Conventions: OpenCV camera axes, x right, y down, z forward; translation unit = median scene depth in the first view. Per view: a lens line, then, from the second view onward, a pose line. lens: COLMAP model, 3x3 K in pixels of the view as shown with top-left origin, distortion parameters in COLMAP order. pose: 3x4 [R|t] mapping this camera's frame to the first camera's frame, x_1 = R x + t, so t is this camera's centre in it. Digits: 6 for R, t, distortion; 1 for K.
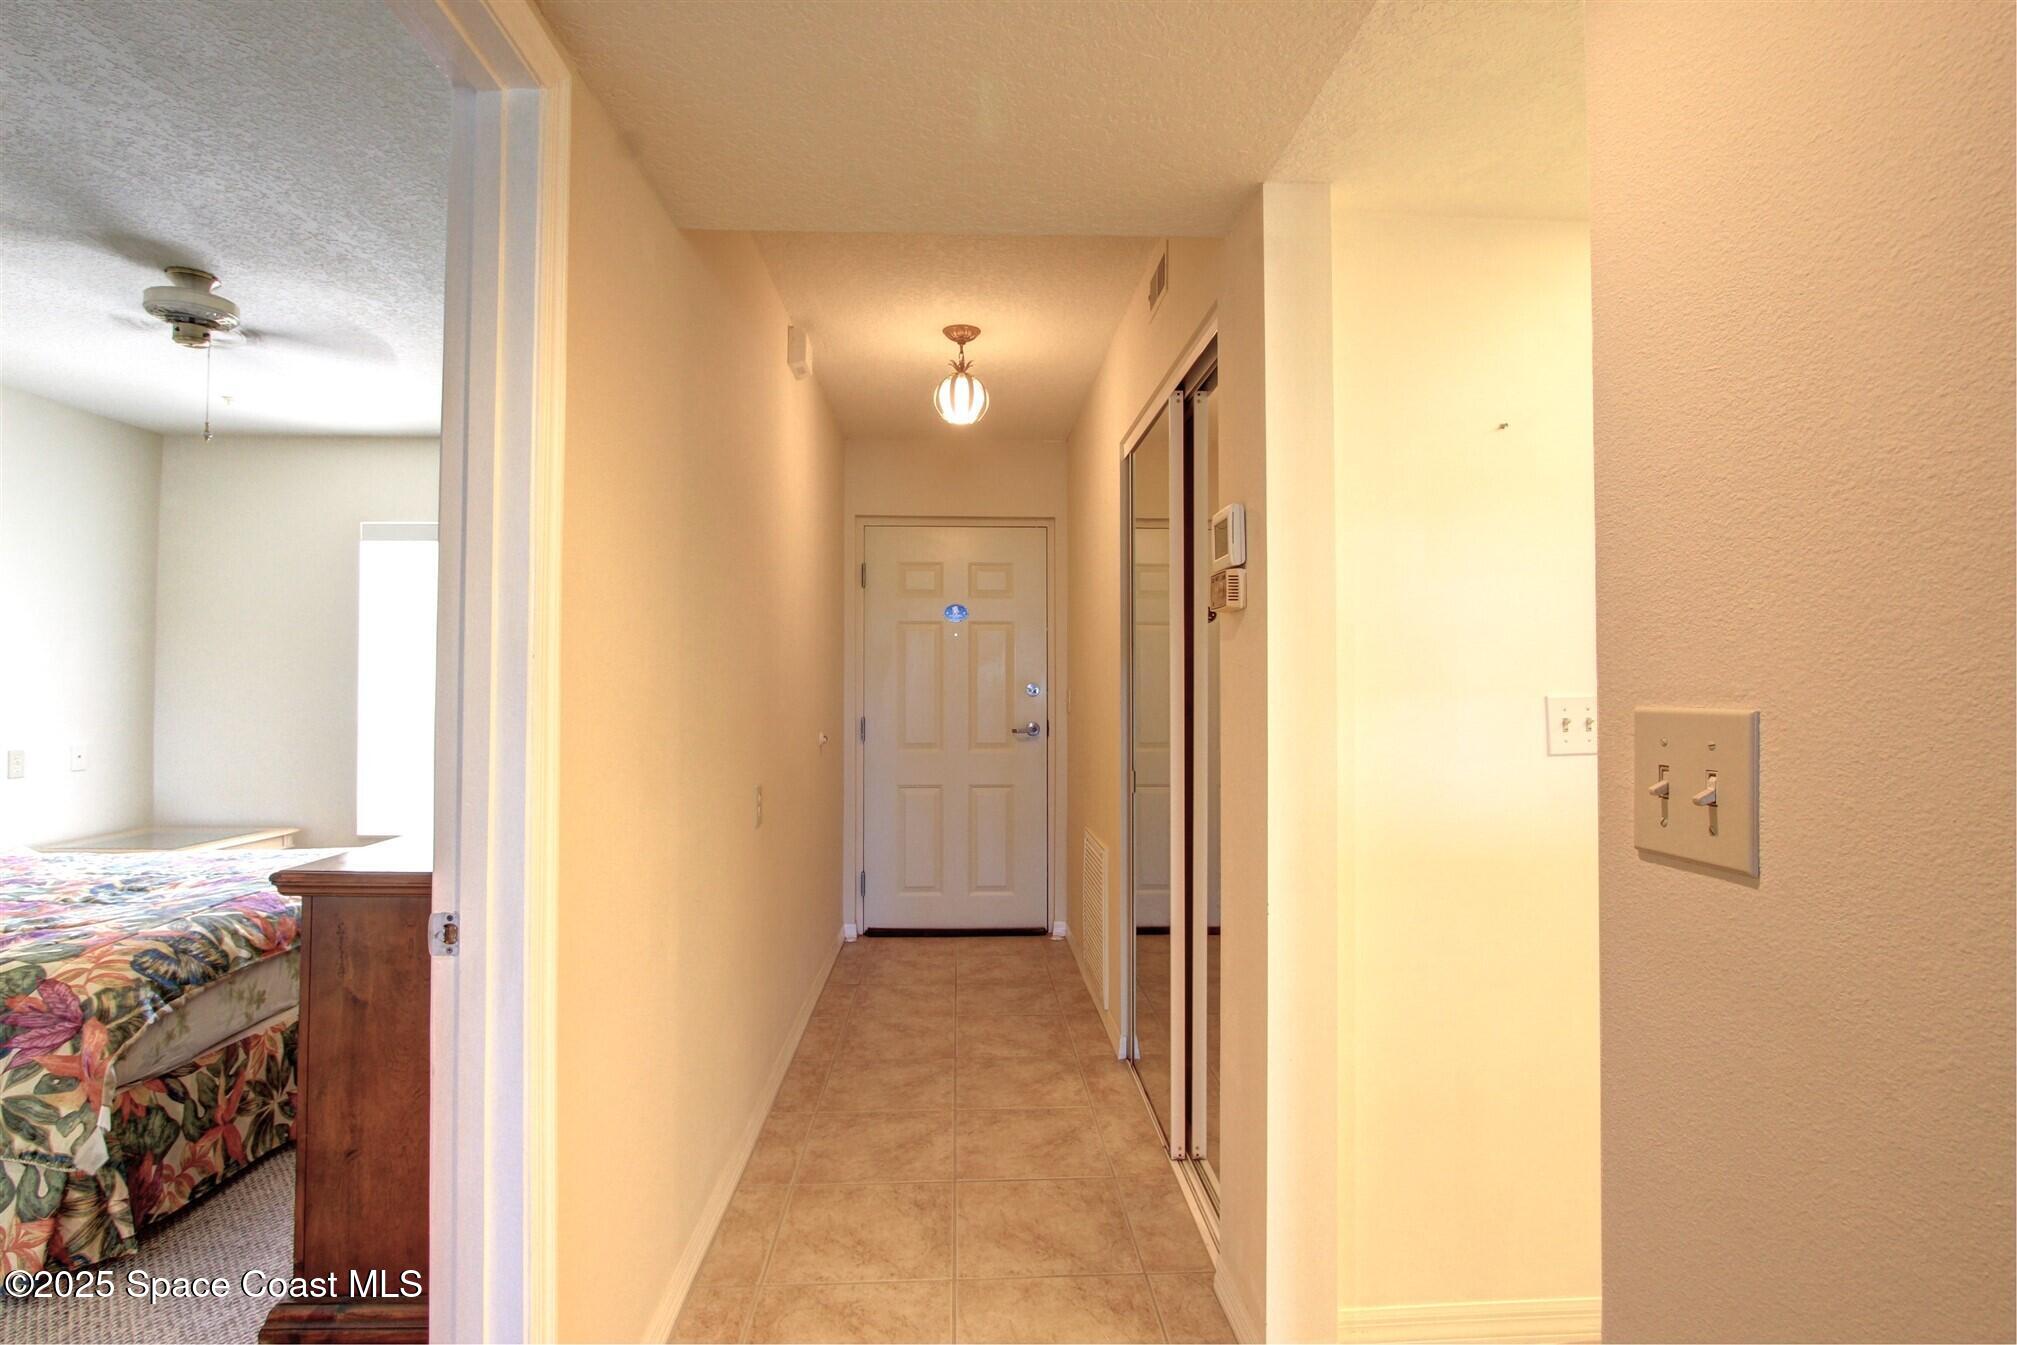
lens RADIAL K [[971.2, 0, 1008.6], [0, 971.2, 669.9], [0, 0, 1]] dist [-0.013465, 0.001474]
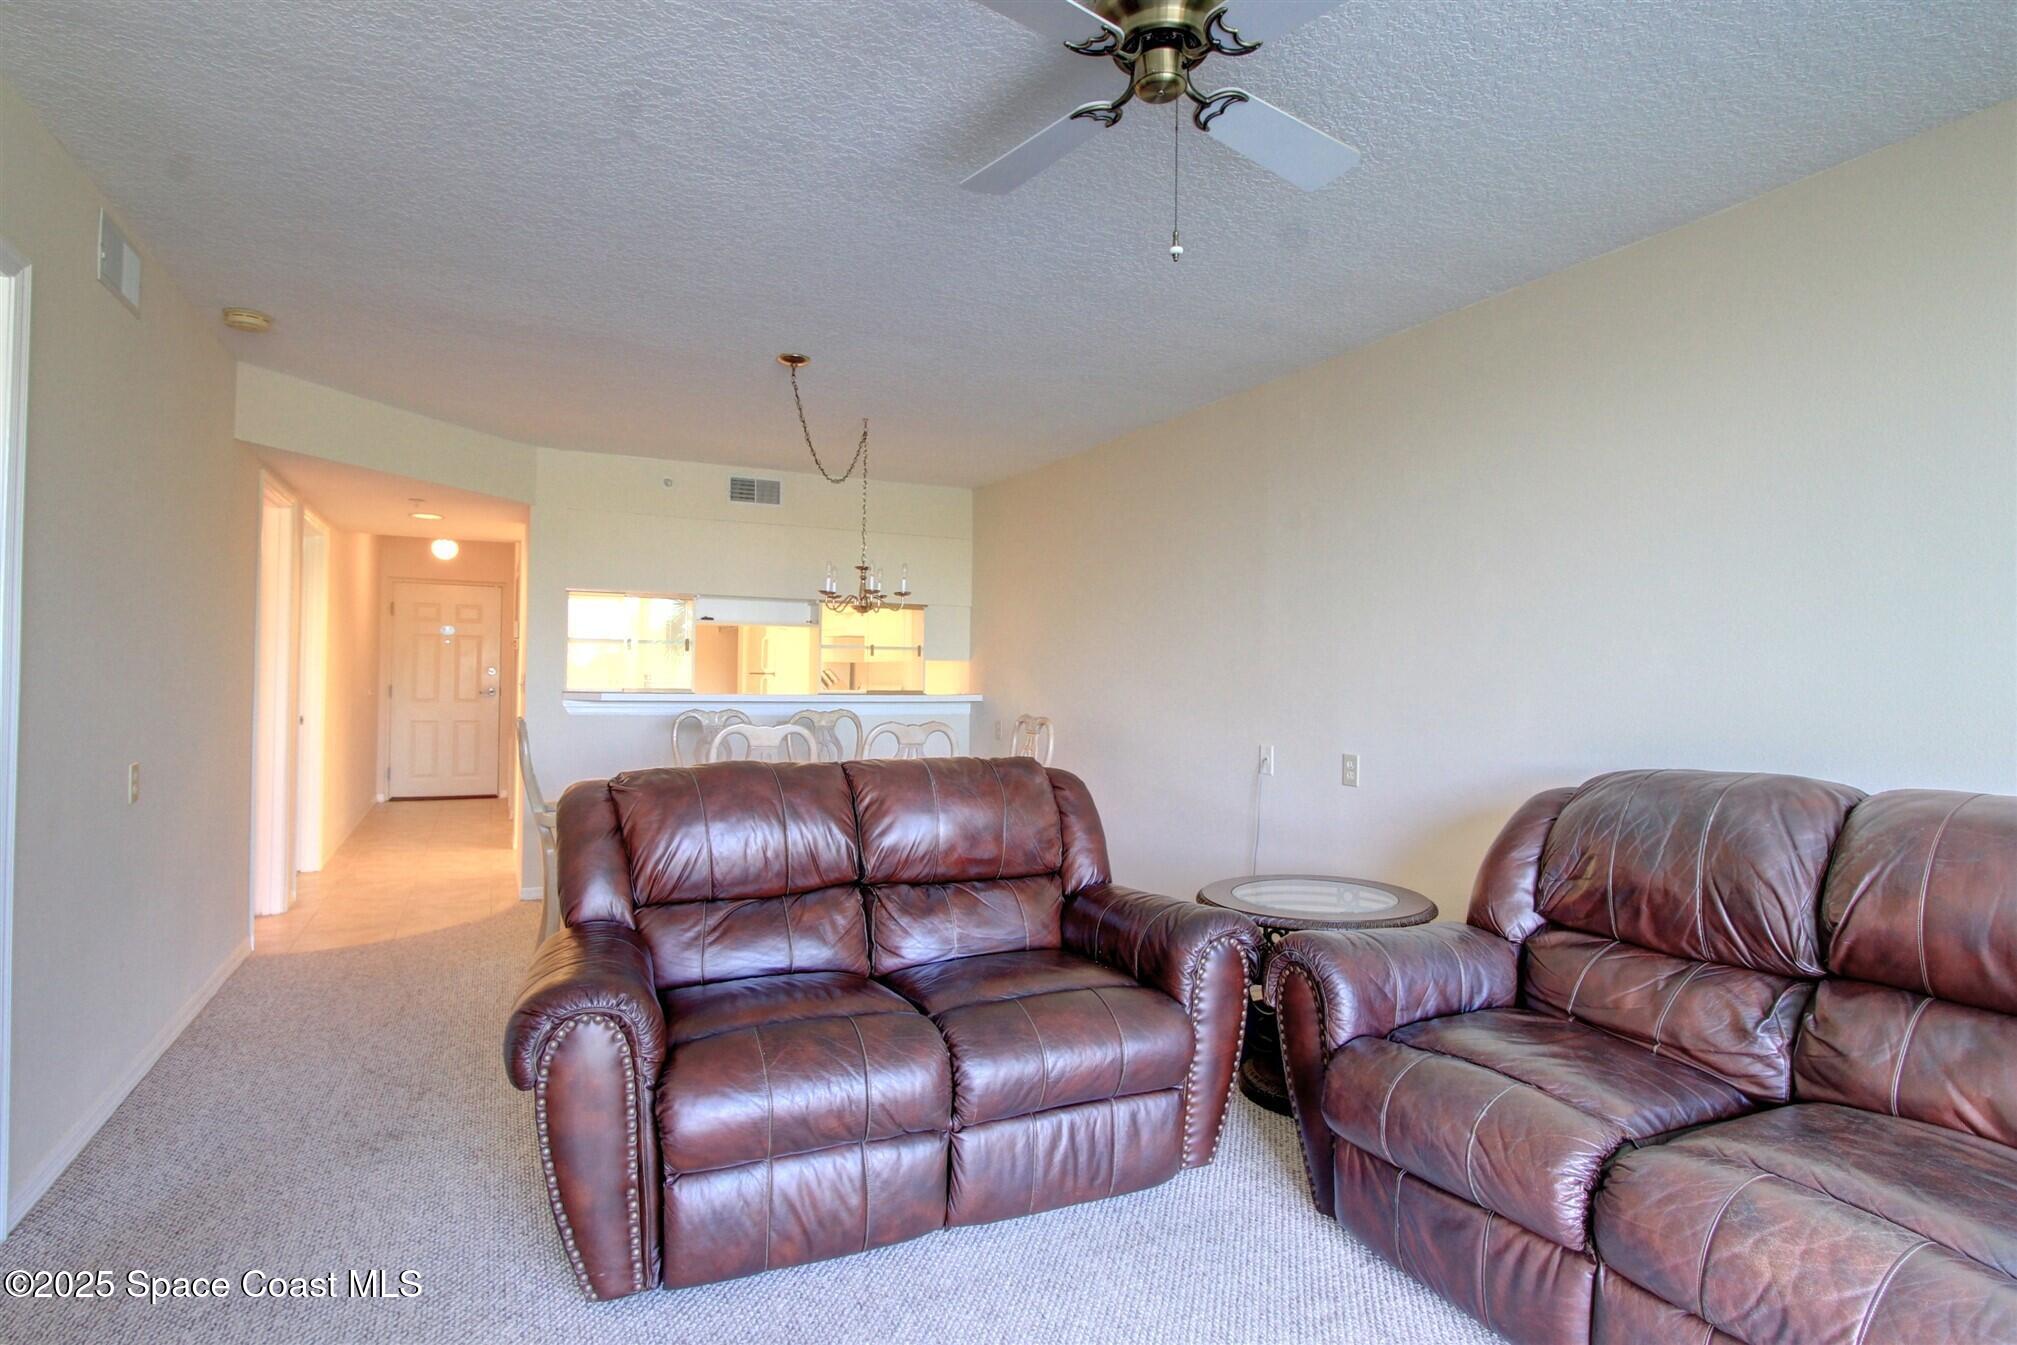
lens RADIAL K [[1039.5, 0, 1037.6], [0, 1039.5, 673.3], [0, 0, 1]] dist [-0.021191, -0.000161]
pose [[0.909008, 0.019063, 0.416342, 0.246860], [-0.026706, 0.999565, 0.012540, -0.049019], [-0.415922, -0.022518, 0.909121, -2.092857]]
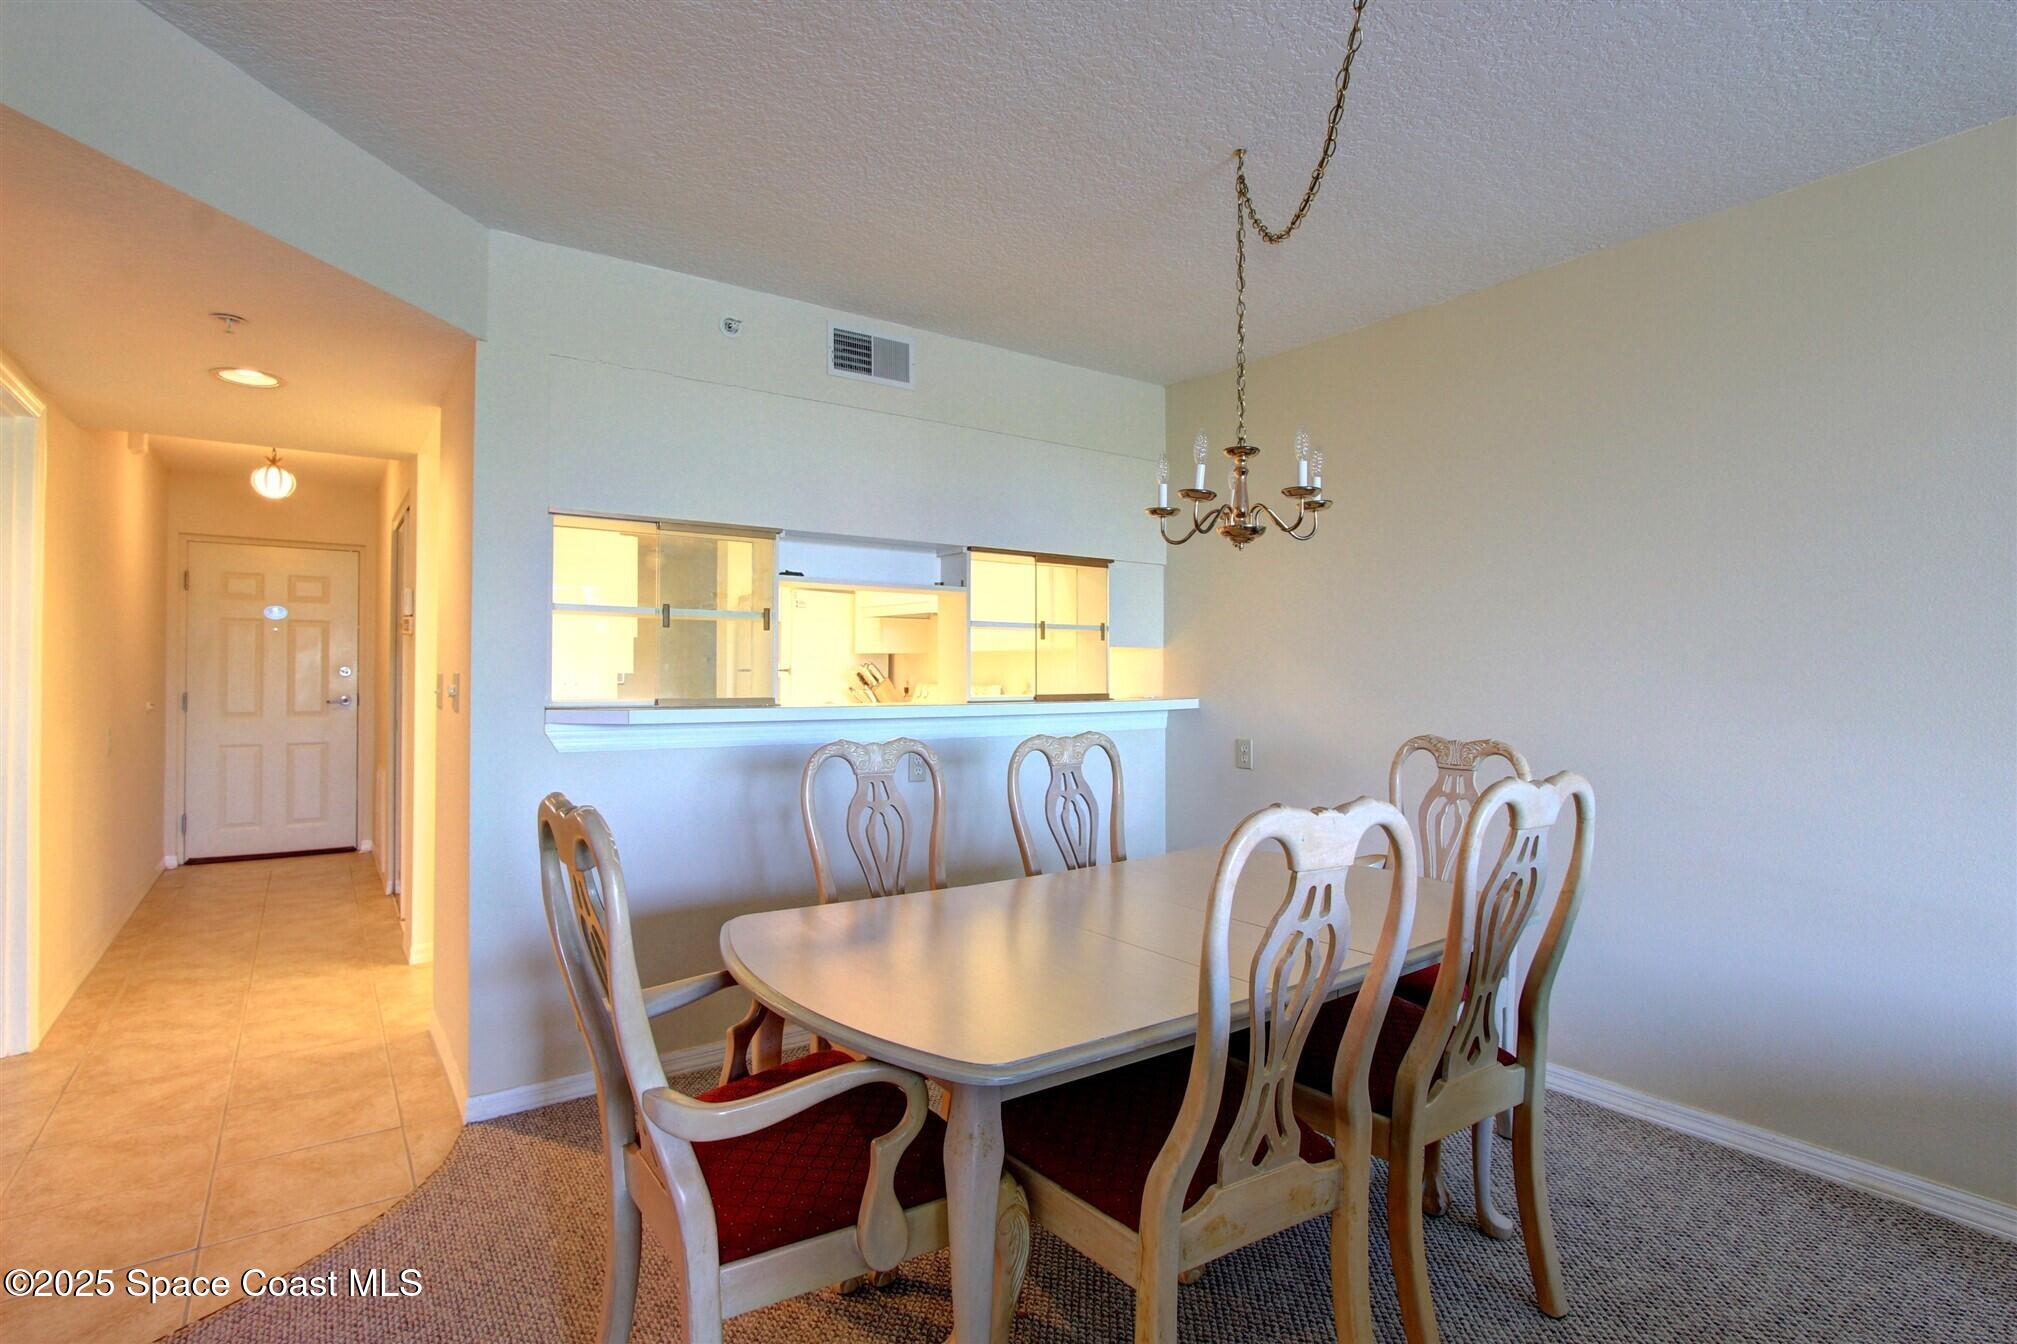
lens RADIAL K [[971.2, 0, 1008.6], [0, 971.2, 669.4], [0, 0, 1]] dist [-0.013465, 0.001474]
pose [[0.840809, 0.008303, 0.541268, 0.116575], [-0.017462, 0.999778, 0.011789, -0.023400], [-0.541050, -0.019364, 0.840767, -1.003337]]
